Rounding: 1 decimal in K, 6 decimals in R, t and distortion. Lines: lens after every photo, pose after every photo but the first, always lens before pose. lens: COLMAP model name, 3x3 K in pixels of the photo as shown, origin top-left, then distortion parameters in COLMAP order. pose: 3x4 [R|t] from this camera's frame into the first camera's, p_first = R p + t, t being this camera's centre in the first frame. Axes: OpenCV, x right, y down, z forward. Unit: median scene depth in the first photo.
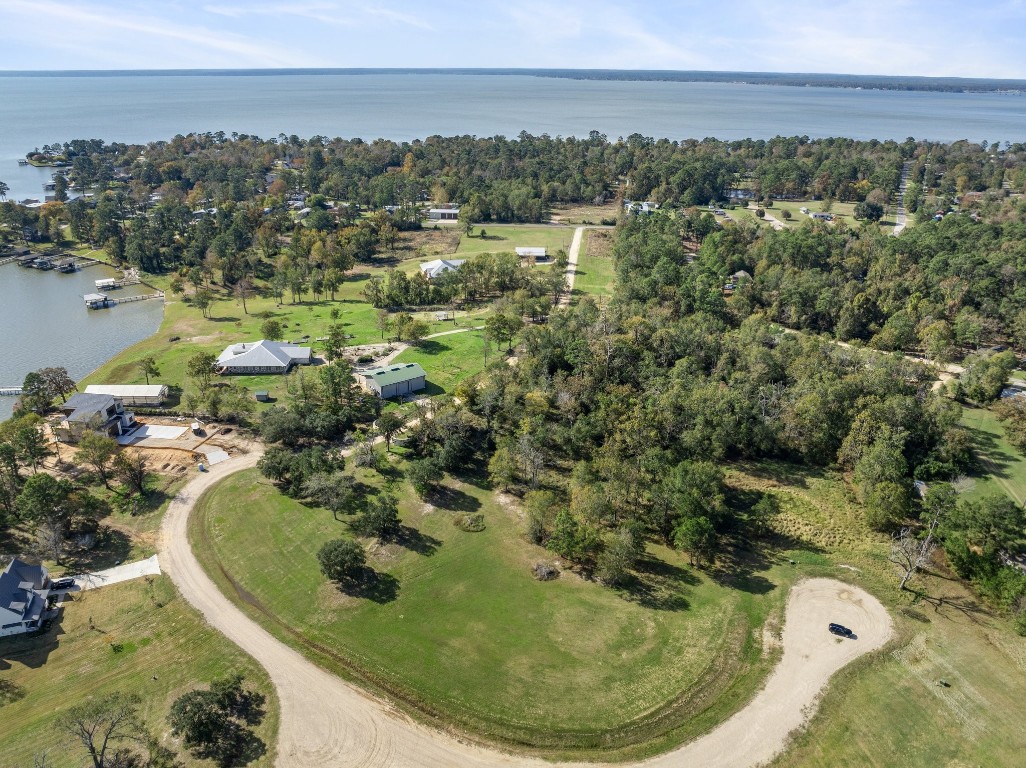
lens RADIAL K [[733.1, 0, 512.8], [0, 733.1, 400.8], [0, 0, 1]] dist [-0.032697, -0.004675]
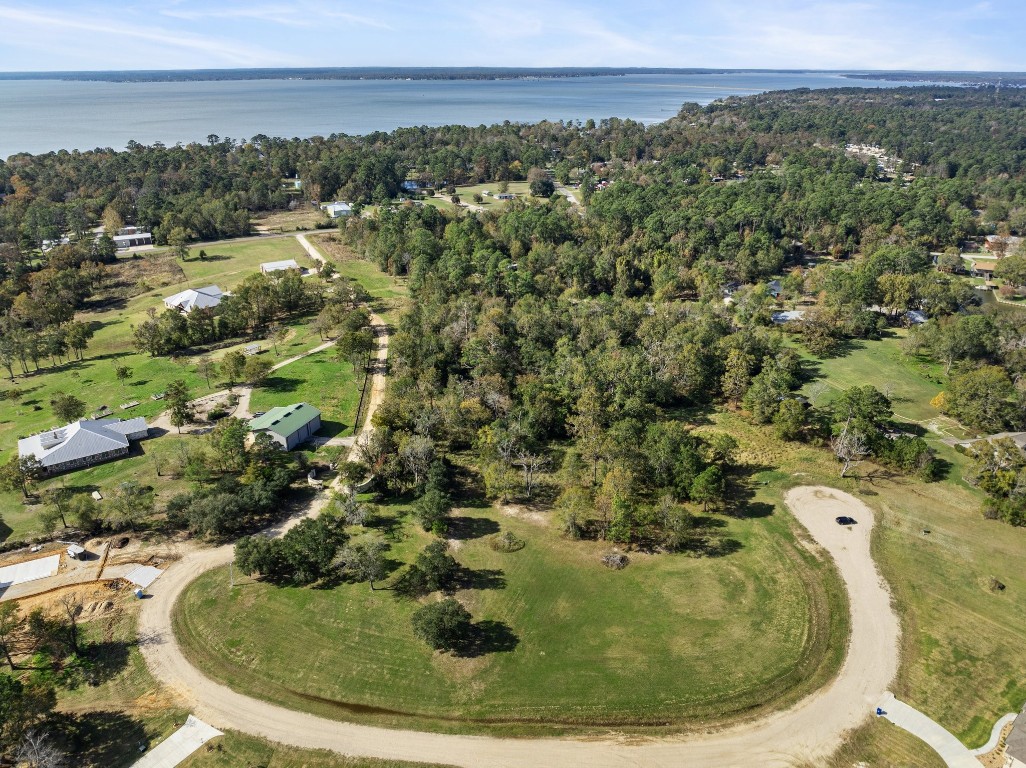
lens RADIAL K [[730.6, 0, 517.0], [0, 730.6, 397.4], [0, 0, 1]] dist [-0.037287, -0.002799]
pose [[0.844825, -0.230248, 0.482967, -0.521238], [0.229150, 0.971398, 0.062264, -0.082287], [-0.483489, 0.058070, 0.873422, 0.175646]]
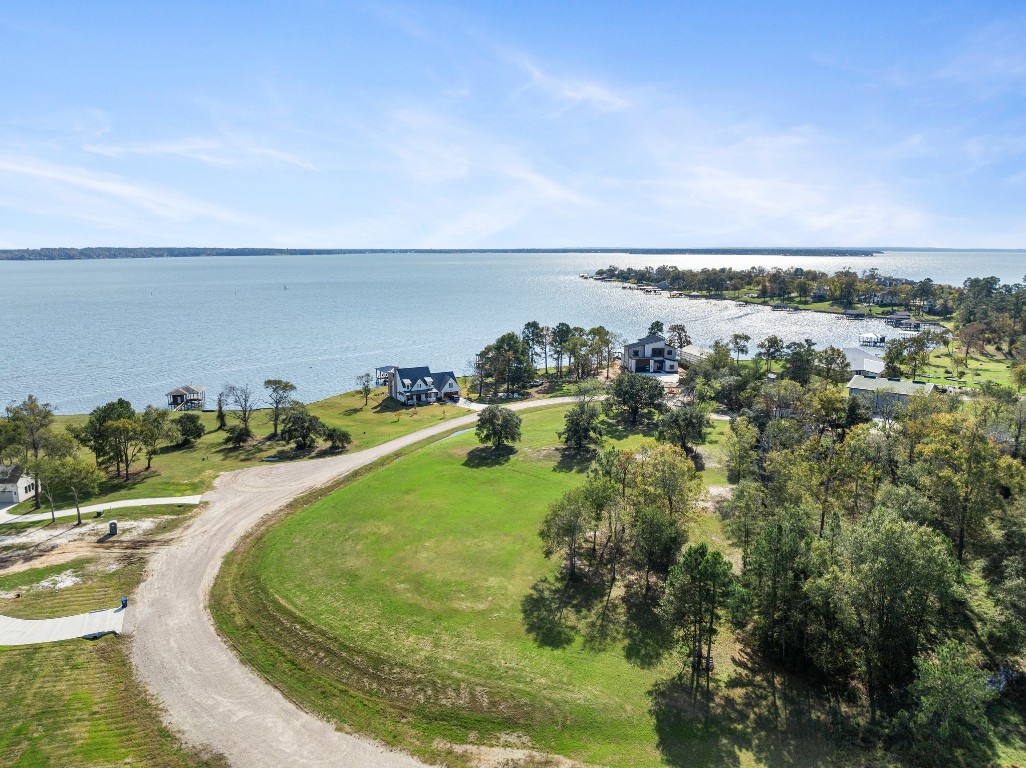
lens RADIAL K [[733.1, 0, 512.8], [0, 733.1, 400.8], [0, 0, 1]] dist [-0.032697, -0.004675]
pose [[0.196340, 0.193947, -0.961164, 0.677068], [-0.406365, 0.908194, 0.100249, 0.083369], [0.892366, 0.370901, 0.257128, 0.761763]]
